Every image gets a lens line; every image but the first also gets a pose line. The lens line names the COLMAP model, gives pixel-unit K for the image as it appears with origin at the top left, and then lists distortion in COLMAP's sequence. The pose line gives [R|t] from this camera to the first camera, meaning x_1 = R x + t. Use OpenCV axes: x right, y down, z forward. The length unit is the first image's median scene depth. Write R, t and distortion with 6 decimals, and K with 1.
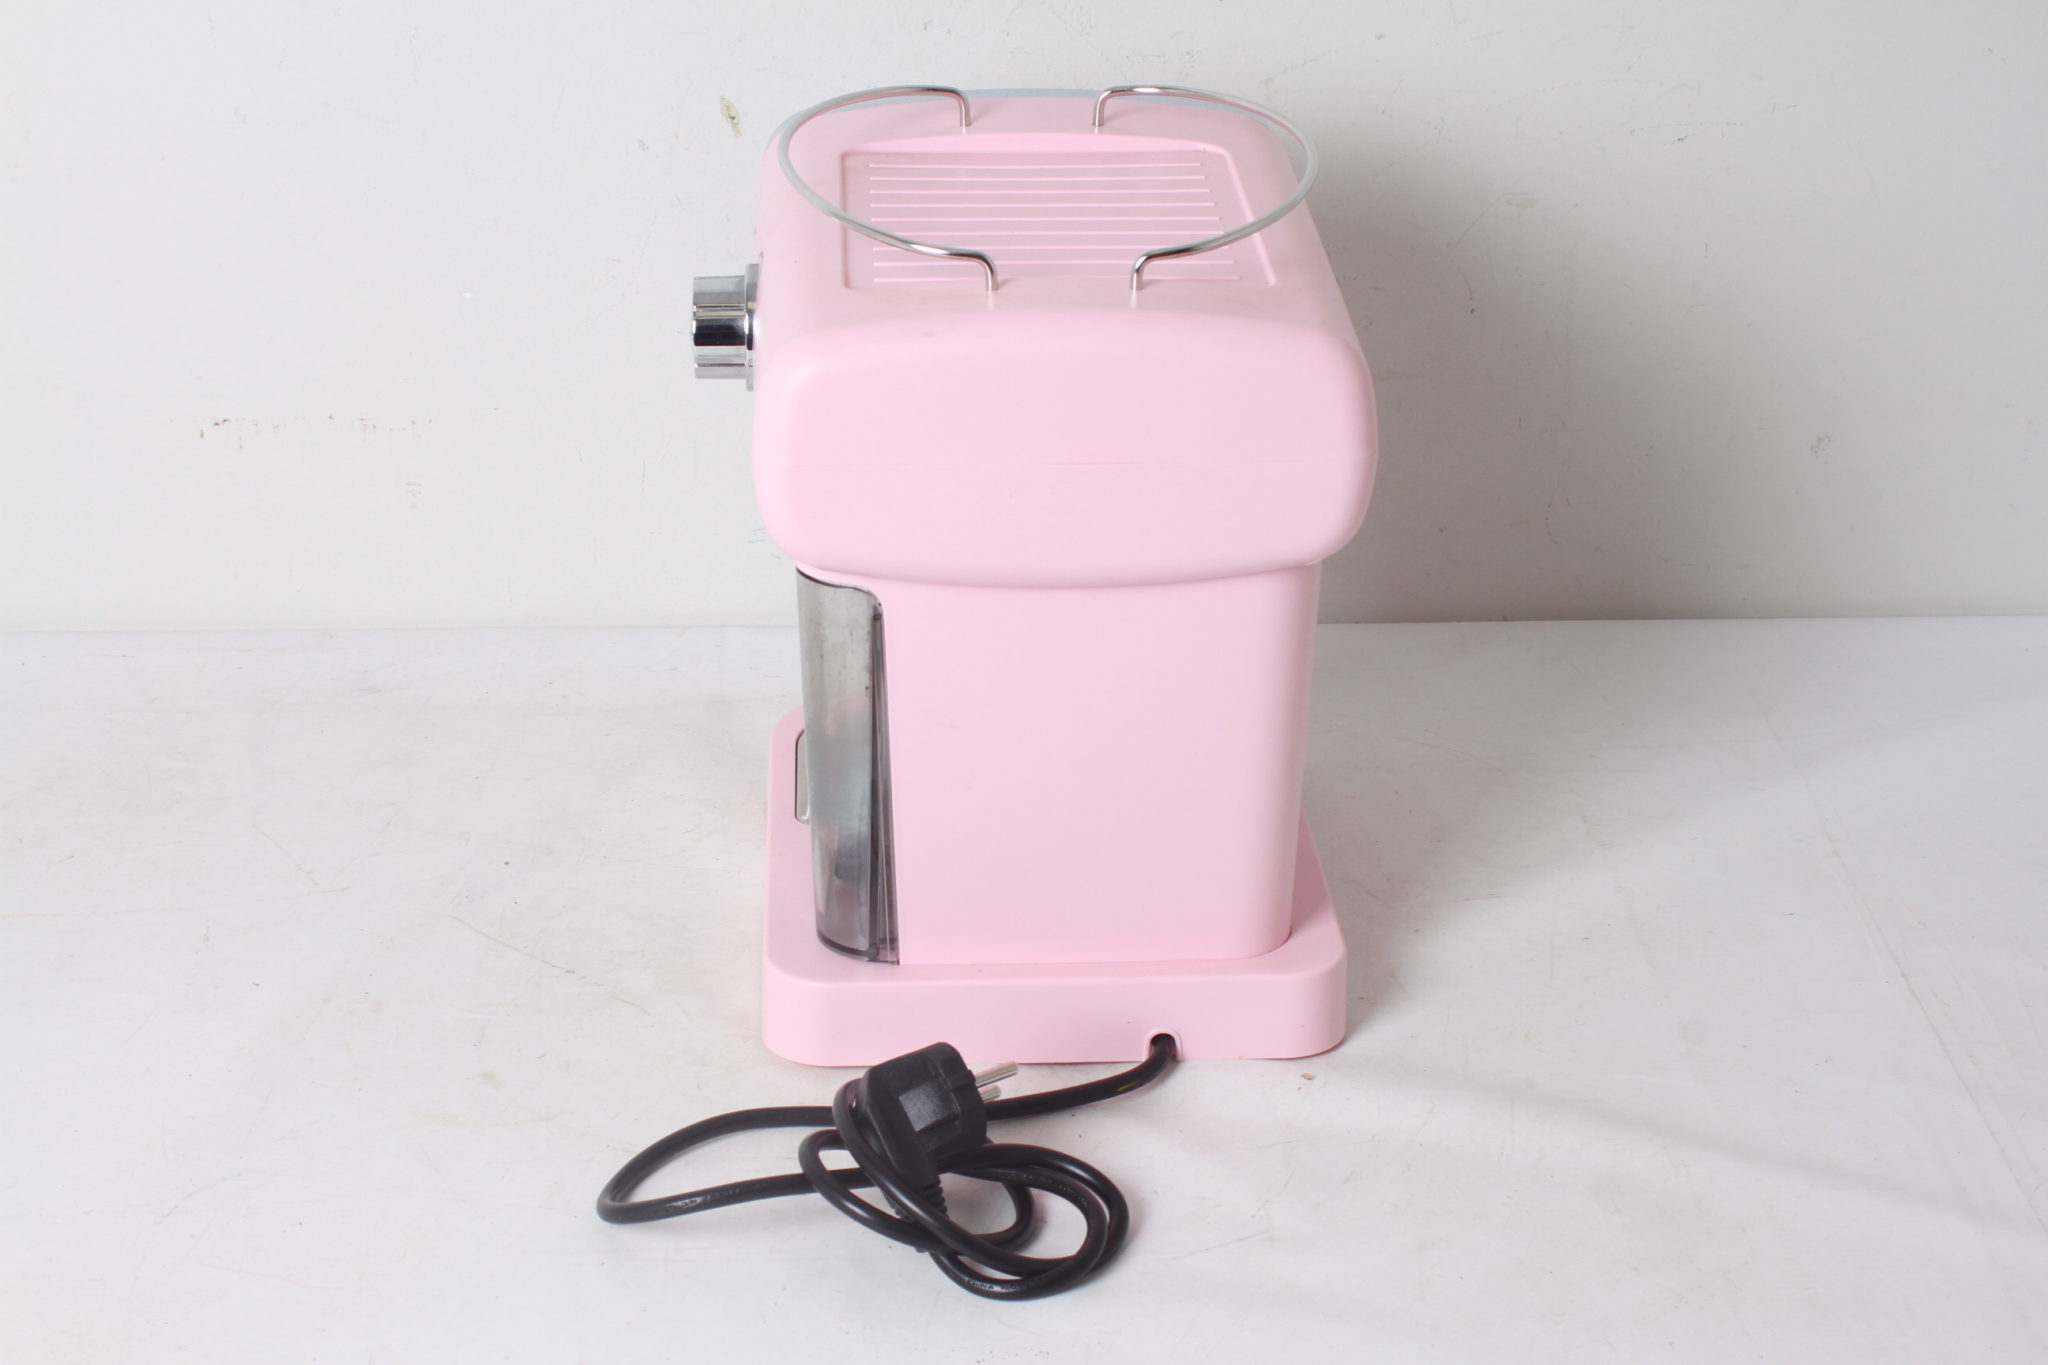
lens RADIAL K [[3690.3, 0, 1029.3], [0, 3690.3, 673.1], [0, 0, 1]] dist [-0.076707, 0.315455]
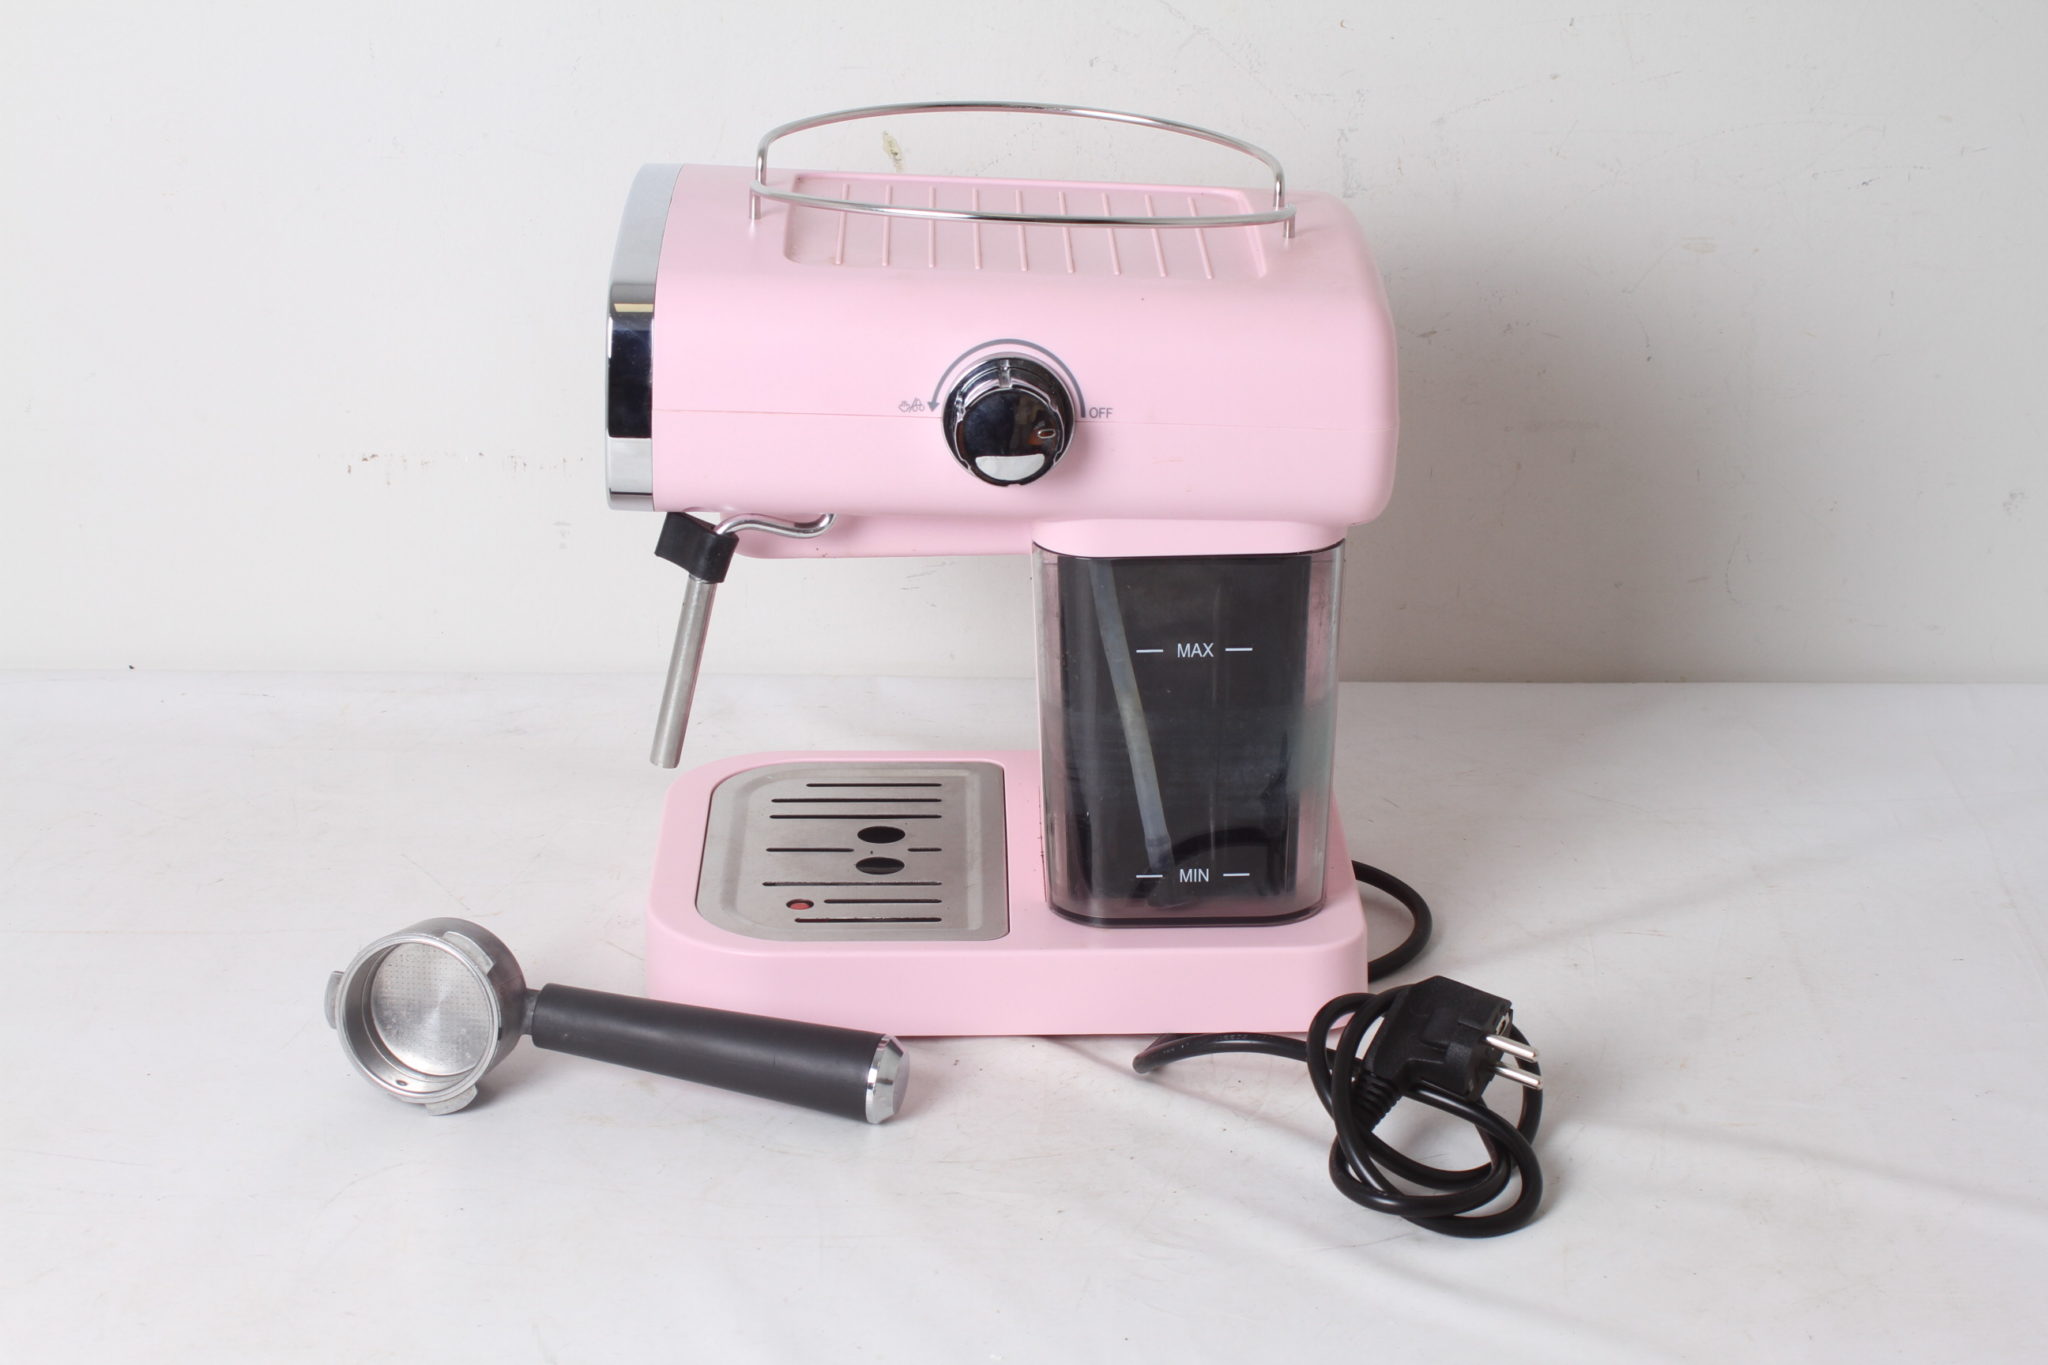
lens RADIAL K [[4435.8, 0, 1024.0], [0, 4435.8, 682.5], [0, 0, 1]] dist [0.032580, 0.182938]
pose [[0.999100, 0.013101, -0.040344, 0.003794], [-0.015108, 0.998643, -0.049846, 0.049459], [0.039636, 0.050411, 0.997942, -0.178144]]
